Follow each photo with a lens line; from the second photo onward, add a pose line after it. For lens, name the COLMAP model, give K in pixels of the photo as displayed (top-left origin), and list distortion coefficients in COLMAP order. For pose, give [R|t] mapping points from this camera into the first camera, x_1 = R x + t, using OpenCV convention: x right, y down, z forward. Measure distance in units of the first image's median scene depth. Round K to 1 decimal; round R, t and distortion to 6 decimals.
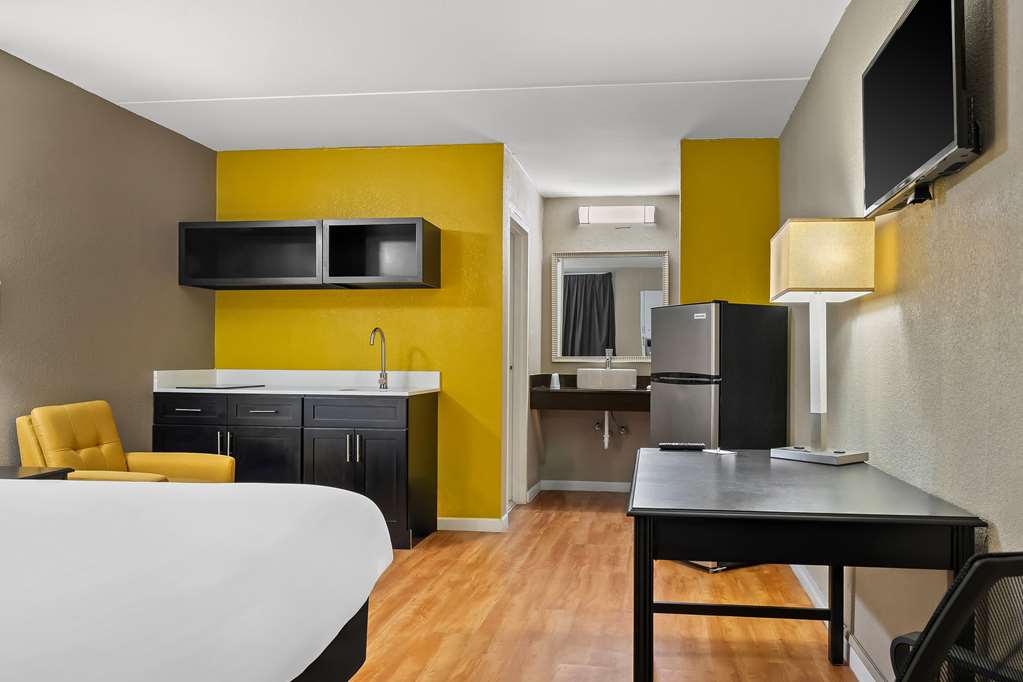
lens RADIAL K [[722.1, 0, 525.1], [0, 722.1, 362.8], [0, 0, 1]] dist [-0.016859, 0.005868]
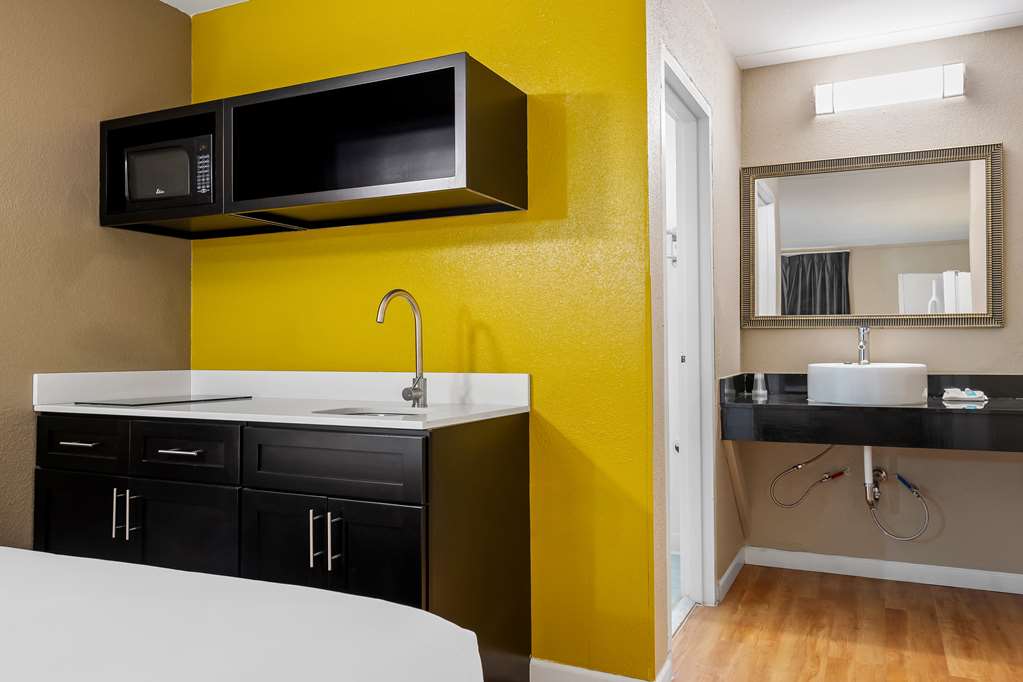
lens RADIAL K [[722.1, 0, 531.6], [0, 722.1, 339.9], [0, 0, 1]] dist [-0.016859, 0.005868]
pose [[0.966509, -0.015530, -0.256164, 0.014157], [0.010561, 0.999729, -0.020764, -0.000654], [0.256417, 0.017363, 0.966410, 0.503357]]
